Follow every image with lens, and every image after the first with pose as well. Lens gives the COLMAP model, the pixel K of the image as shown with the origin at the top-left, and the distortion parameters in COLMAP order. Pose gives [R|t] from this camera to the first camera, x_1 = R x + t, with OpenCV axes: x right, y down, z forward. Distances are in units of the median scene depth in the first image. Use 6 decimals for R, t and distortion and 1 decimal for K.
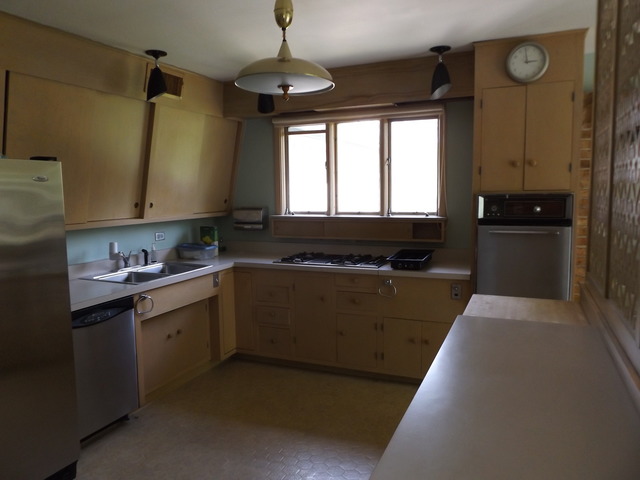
lens RADIAL K [[479.2, 0, 320.6], [0, 479.2, 239.7], [0, 0, 1]] dist [-0.008362, 0.001079]
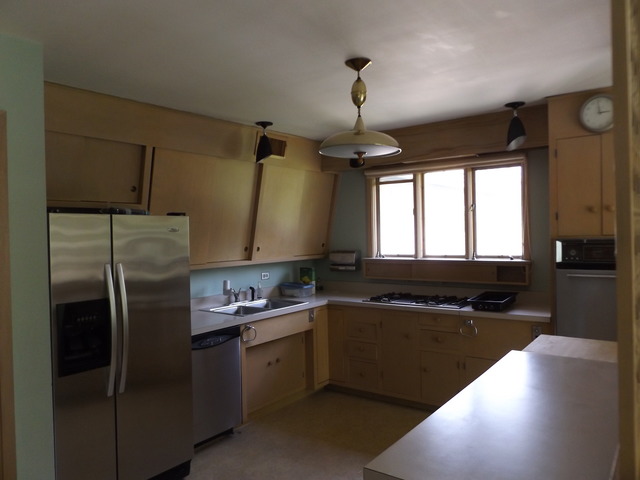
lens RADIAL K [[479.2, 0, 320.0], [0, 479.2, 239.8], [0, 0, 1]] dist [-0.008362, 0.001079]
pose [[0.974067, -0.003692, -0.226231, 0.061662], [-0.015808, 0.996313, -0.084324, 0.002025], [0.225709, 0.085714, 0.970417, -0.109443]]
